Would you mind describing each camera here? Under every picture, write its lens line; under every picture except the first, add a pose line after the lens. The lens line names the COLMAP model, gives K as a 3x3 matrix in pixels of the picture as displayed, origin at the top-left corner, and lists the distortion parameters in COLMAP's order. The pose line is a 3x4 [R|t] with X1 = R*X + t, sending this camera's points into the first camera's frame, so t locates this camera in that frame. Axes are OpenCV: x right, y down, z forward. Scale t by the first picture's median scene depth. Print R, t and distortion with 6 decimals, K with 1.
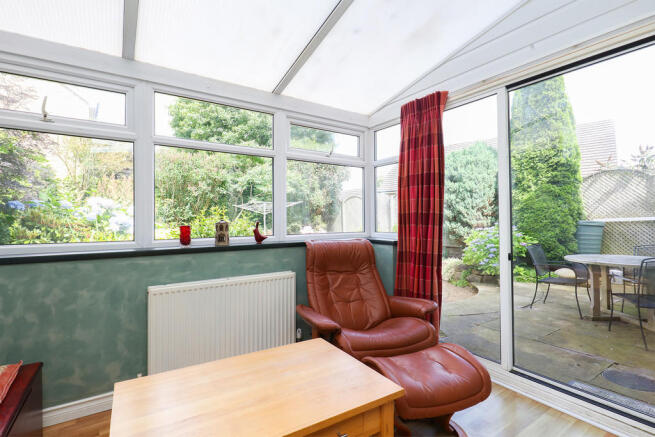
lens RADIAL K [[317.3, 0, 329.9], [0, 317.3, 217.4], [0, 0, 1]] dist [0.000781, 0.000018]
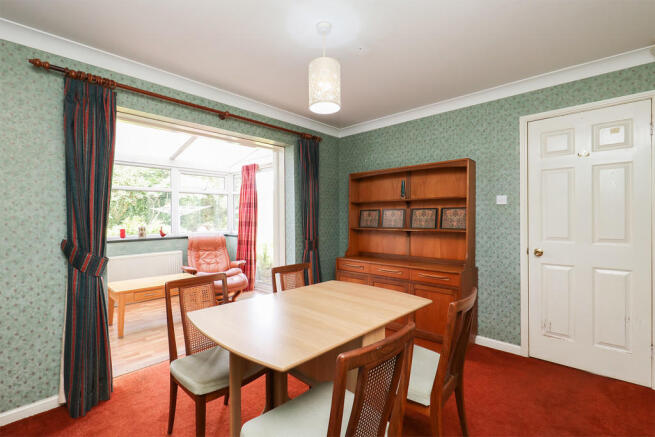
lens RADIAL K [[299.6, 0, 323.9], [0, 299.6, 220.3], [0, 0, 1]] dist [0.002511, 0.000559]
pose [[0.974677, -0.008609, 0.223450, 0.338957], [0.004708, 0.999827, 0.017982, -0.051592], [-0.223567, -0.016475, 0.974549, -1.047496]]
